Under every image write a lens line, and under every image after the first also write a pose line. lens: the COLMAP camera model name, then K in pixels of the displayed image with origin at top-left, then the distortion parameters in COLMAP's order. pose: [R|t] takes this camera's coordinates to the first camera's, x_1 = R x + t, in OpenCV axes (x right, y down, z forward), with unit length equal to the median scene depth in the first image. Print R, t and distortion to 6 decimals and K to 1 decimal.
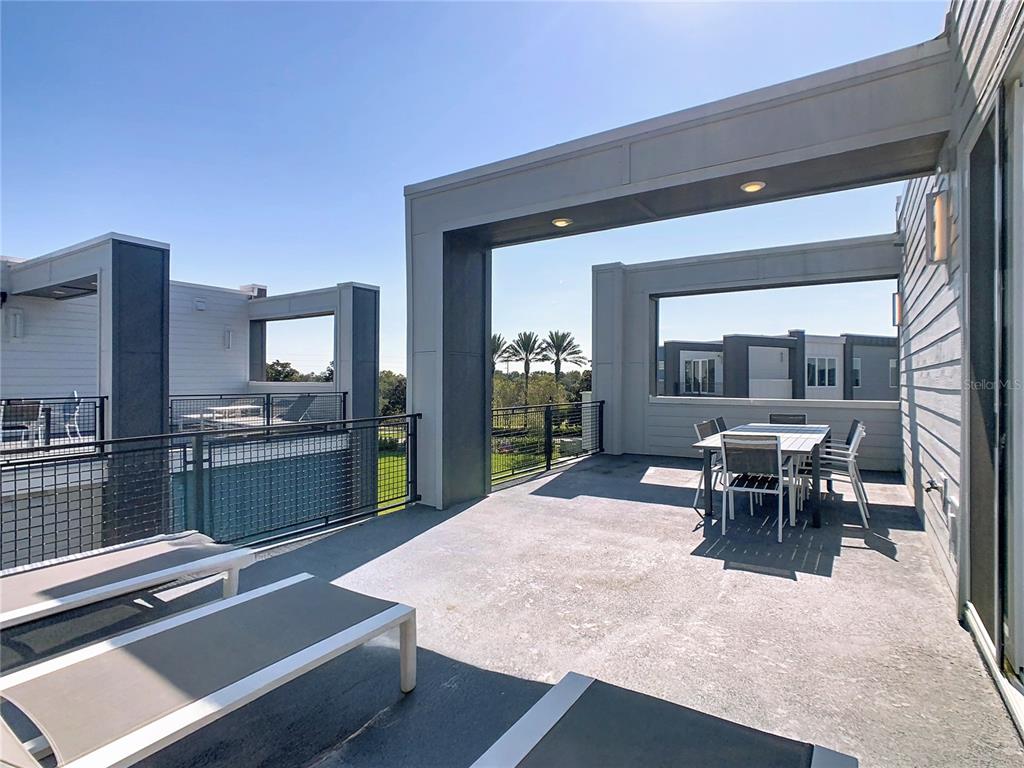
lens RADIAL K [[547.6, 0, 512.2], [0, 547.6, 383.0], [0, 0, 1]] dist [0.000784, -0.000217]
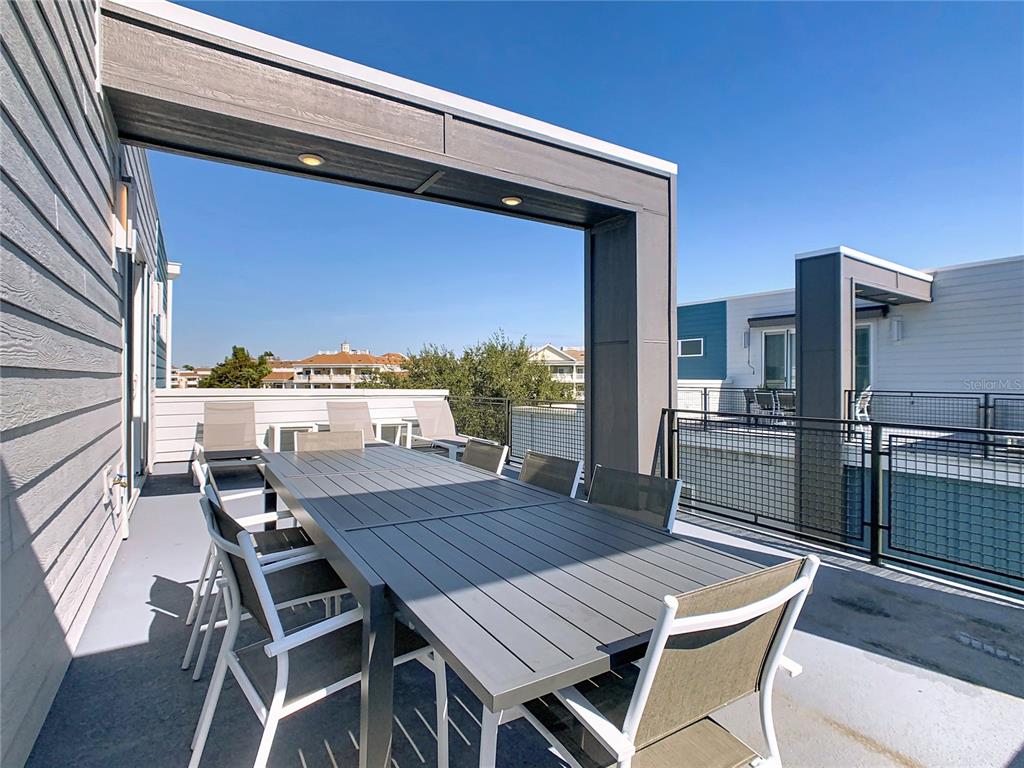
lens RADIAL K [[517.0, 0, 509.6], [0, 517.0, 383.3], [0, 0, 1]] dist [-0.012743, 0.003397]
pose [[-0.425127, 0.001408, -0.905133, 0.559142], [0.002393, 0.999997, 0.000432, 0.008018], [0.905131, -0.001982, -0.425129, 0.864249]]
